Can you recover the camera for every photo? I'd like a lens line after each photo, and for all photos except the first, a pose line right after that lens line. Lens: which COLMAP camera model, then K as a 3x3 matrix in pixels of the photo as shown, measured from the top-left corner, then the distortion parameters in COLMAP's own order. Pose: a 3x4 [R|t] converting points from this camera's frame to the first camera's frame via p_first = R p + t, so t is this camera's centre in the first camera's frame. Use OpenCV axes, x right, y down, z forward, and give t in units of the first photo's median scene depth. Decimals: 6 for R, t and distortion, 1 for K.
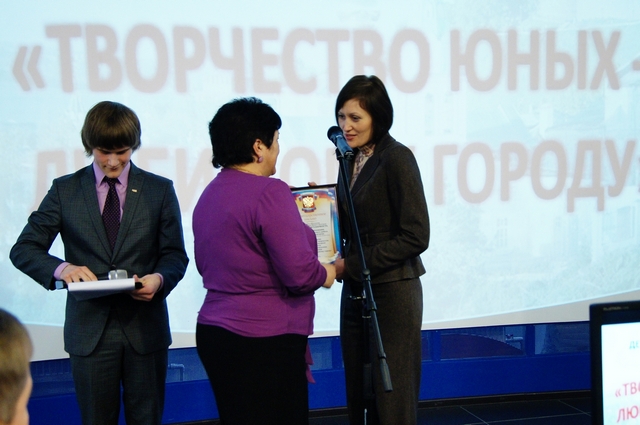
lens RADIAL K [[961.0, 0, 320.0], [0, 961.0, 212.5], [0, 0, 1]] dist [-0.008417, -0.047389]
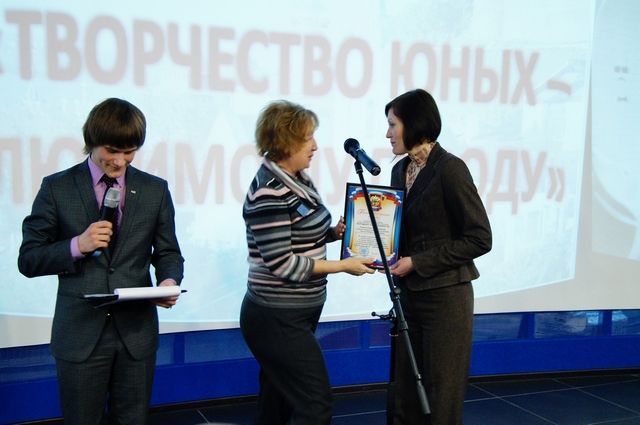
lens RADIAL K [[836.0, 0, 320.0], [0, 836.0, 212.5], [0, 0, 1]] dist [-0.026576, -0.037121]
pose [[0.985141, 0.033754, 0.168398, -0.093469], [-0.038043, 0.999027, 0.022305, -0.017077], [-0.167481, -0.028380, 0.985467, 0.091006]]
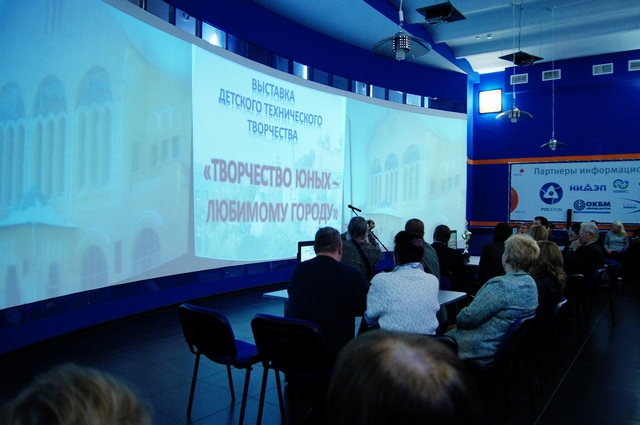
lens RADIAL K [[520.0, 0, 321.9], [0, 520.0, 206.0], [0, 0, 1]] dist [-0.077205, 0.000641]
pose [[0.752003, 0.038866, 0.658013, -0.979589], [0.004134, 0.997962, -0.063670, 0.053884], [-0.659147, 0.050600, 0.750310, -0.409722]]
